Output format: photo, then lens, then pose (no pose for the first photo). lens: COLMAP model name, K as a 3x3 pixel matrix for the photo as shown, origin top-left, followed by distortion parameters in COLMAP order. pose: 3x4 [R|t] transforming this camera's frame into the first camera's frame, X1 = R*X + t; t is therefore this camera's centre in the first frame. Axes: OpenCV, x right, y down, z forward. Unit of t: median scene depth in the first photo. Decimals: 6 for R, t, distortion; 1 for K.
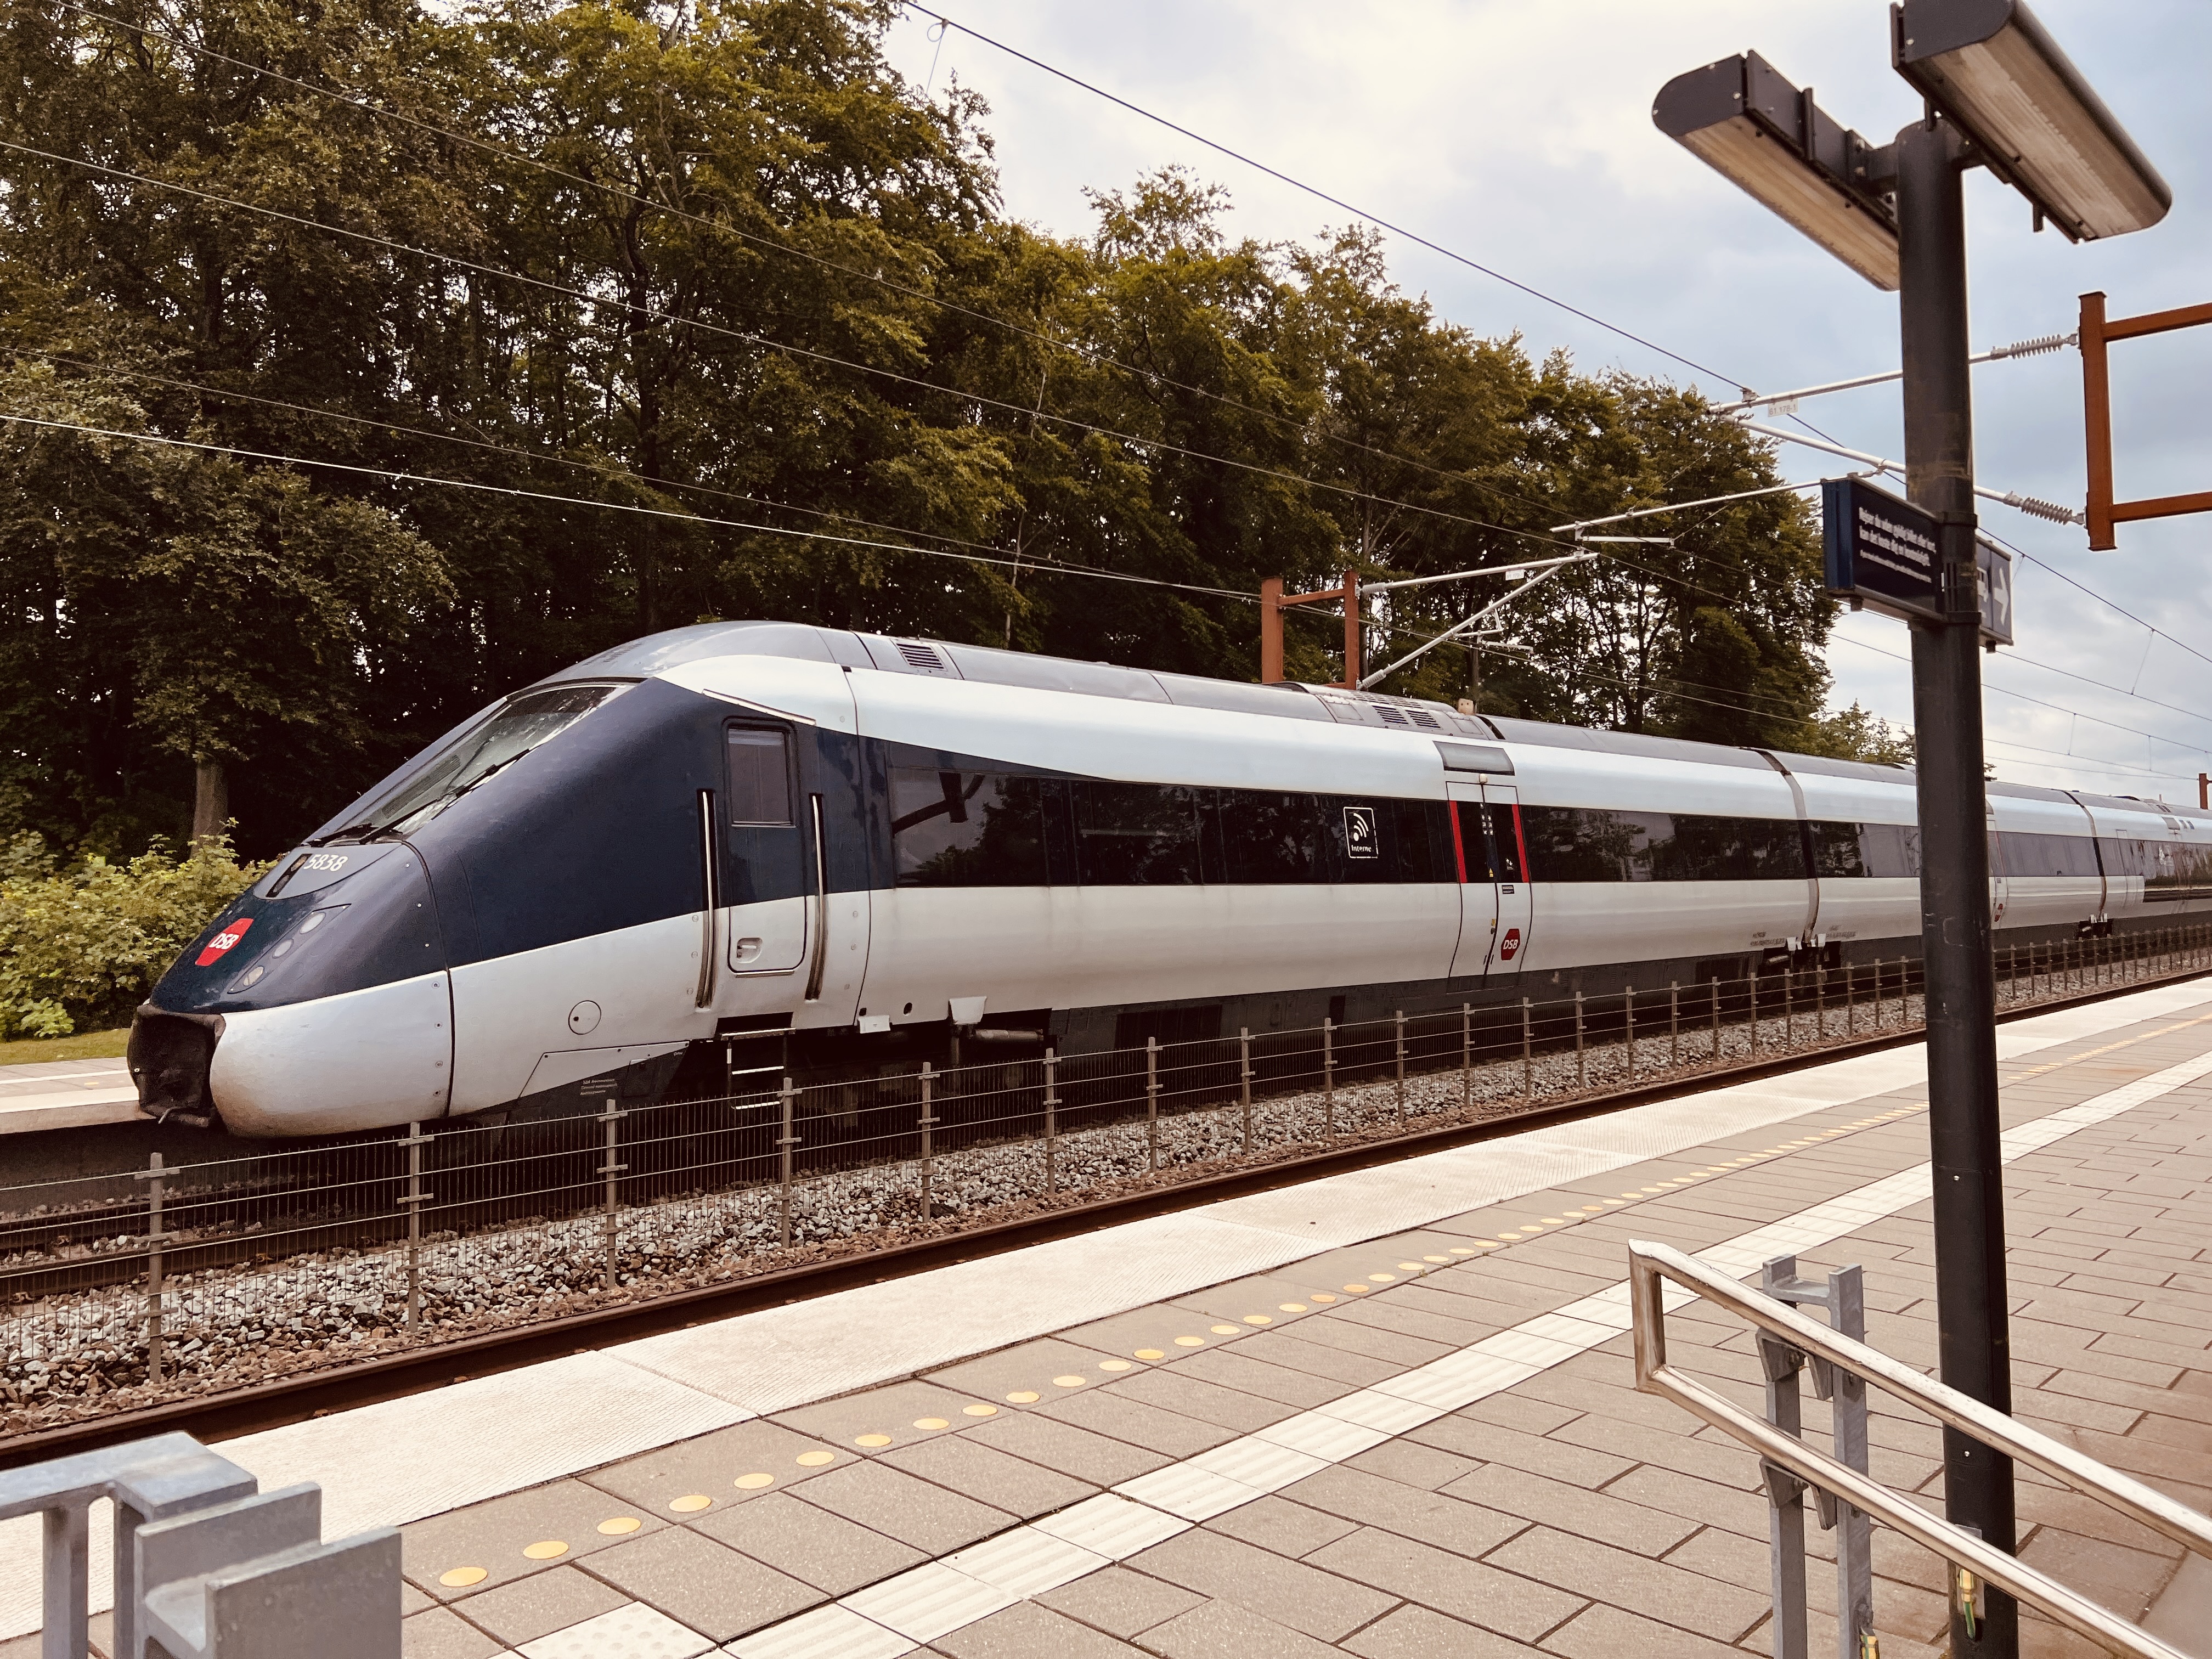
lens RADIAL K [[1667.2, 0, 1091.0], [0, 1667.2, 790.5], [0, 0, 1]] dist [0.069684, -0.090625]
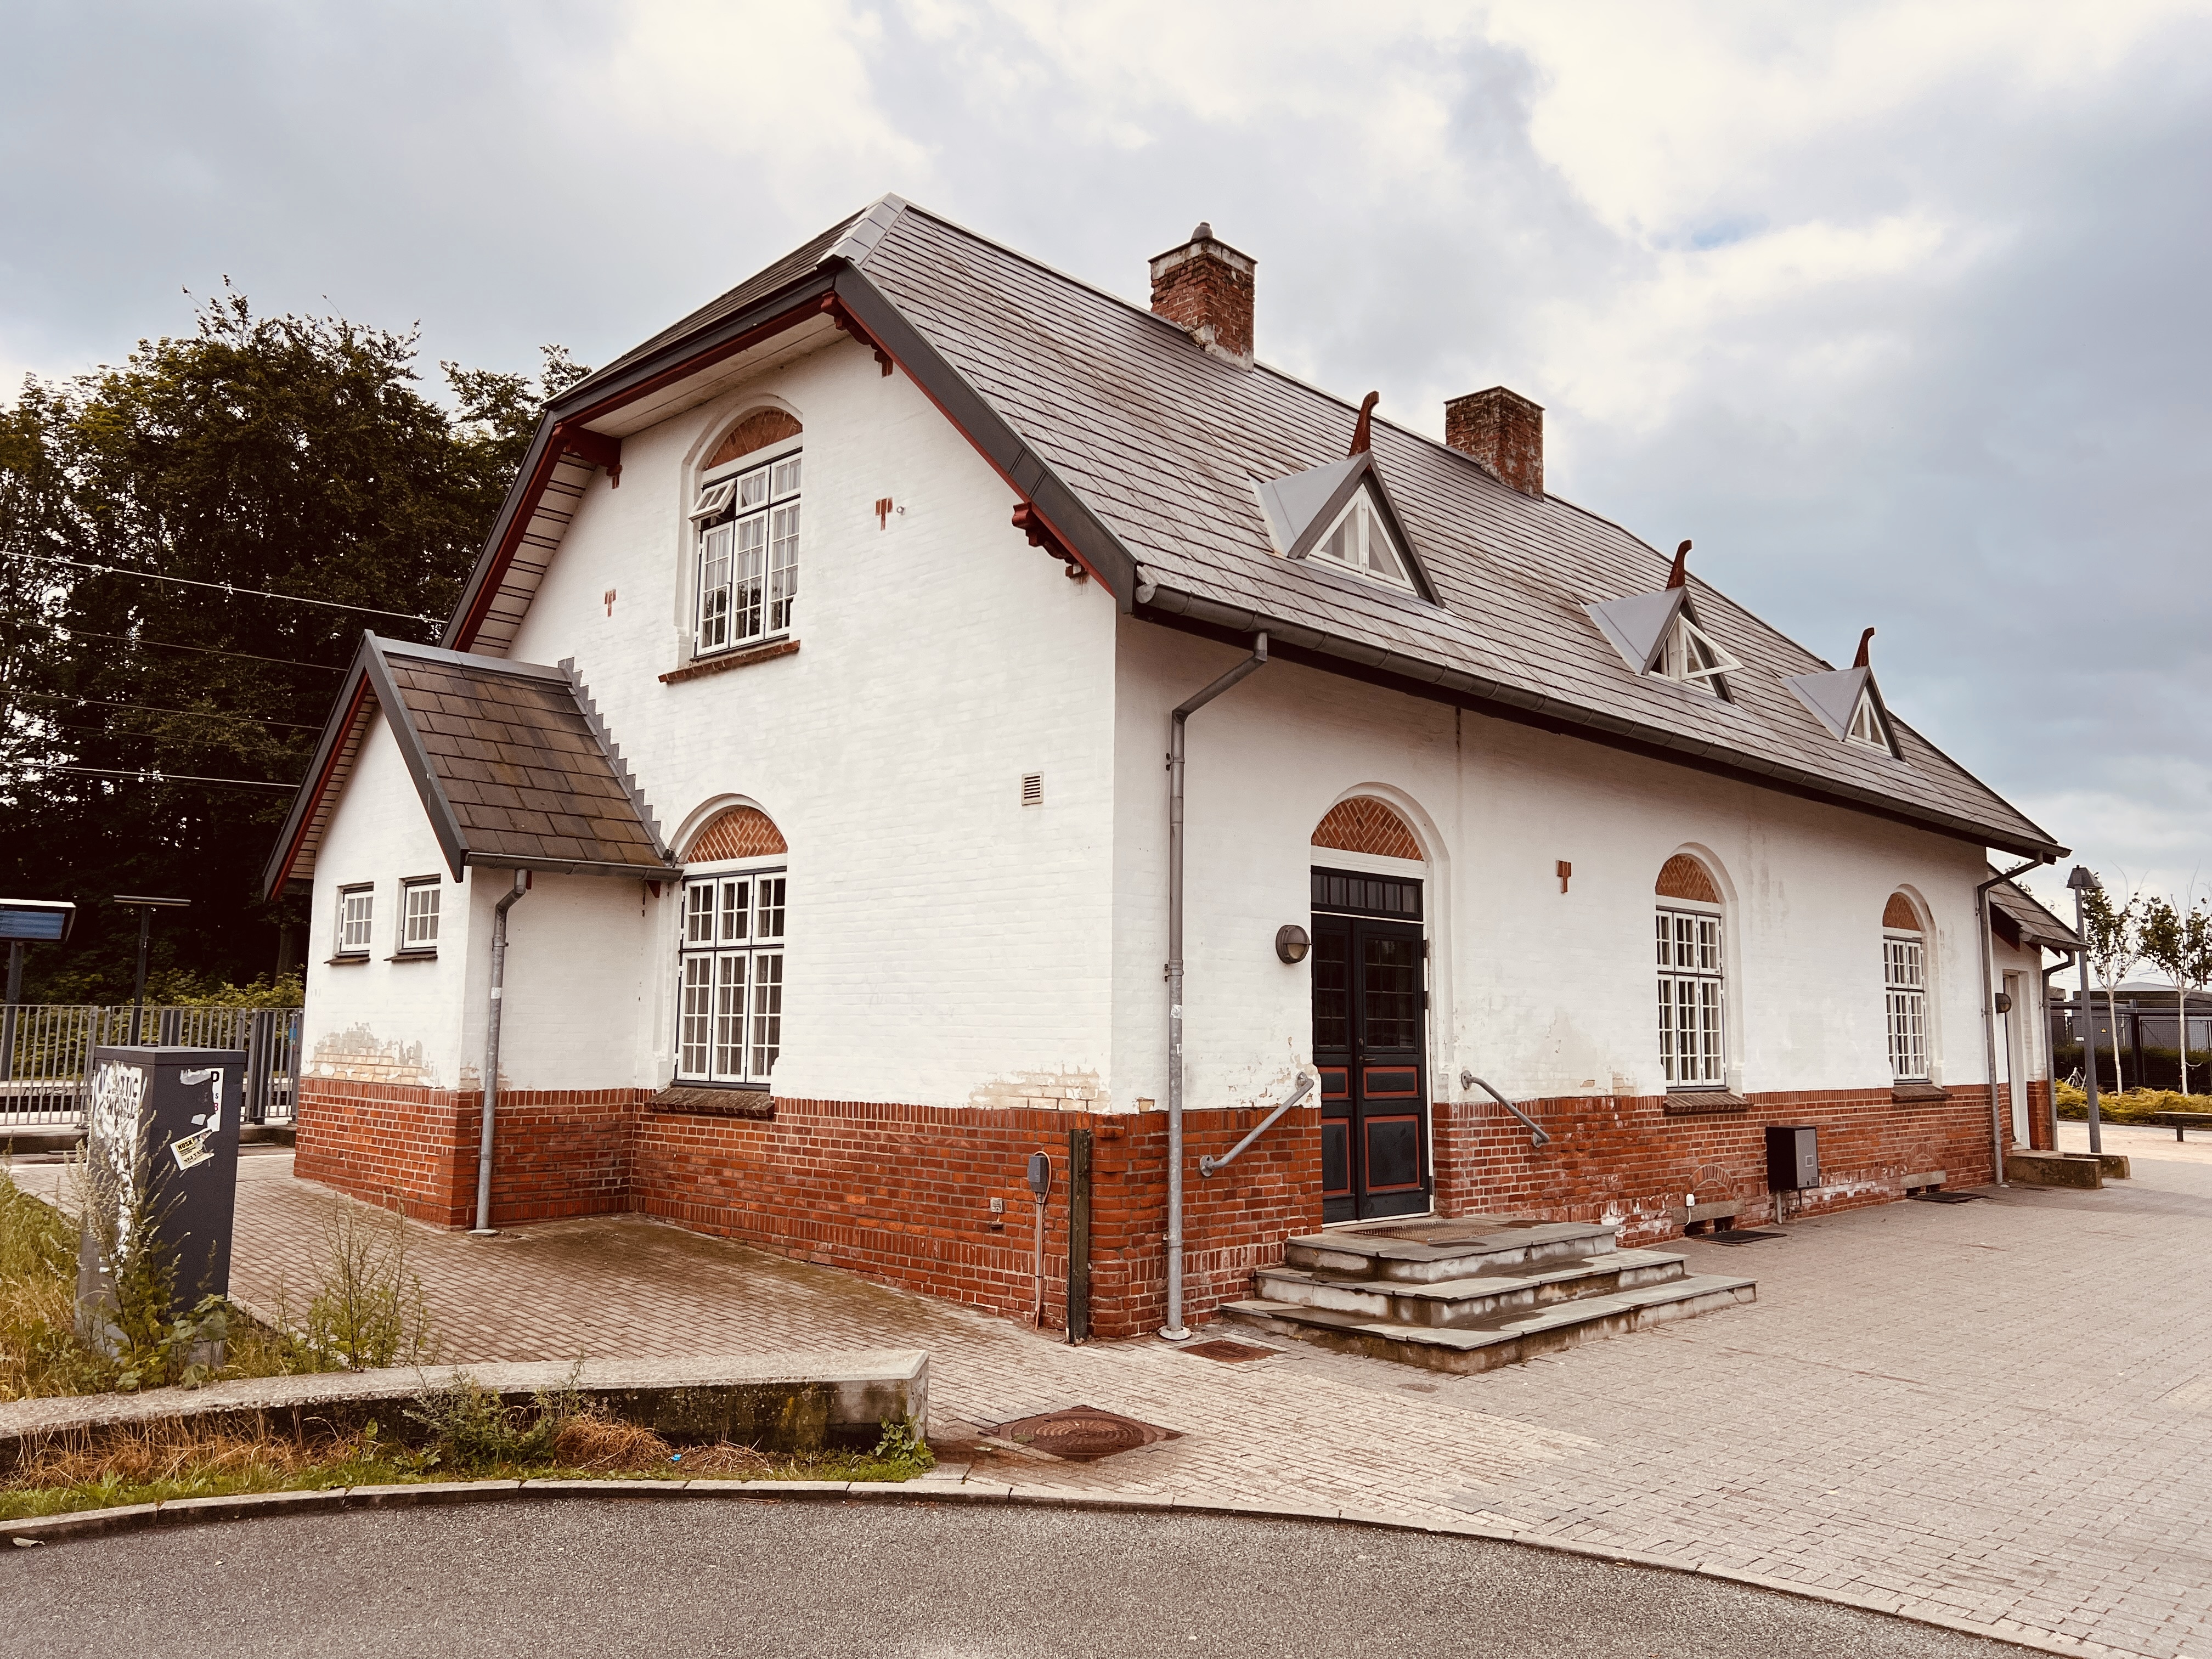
lens RADIAL K [[1667.2, 0, 1106.7], [0, 1667.2, 823.6], [0, 0, 1]] dist [0.069684, -0.090625]
pose [[0.999402, 0.011226, -0.032703, 0.362696], [-0.013697, 0.996986, -0.076360, -0.006375], [0.031747, 0.076762, 0.996544, -0.694547]]
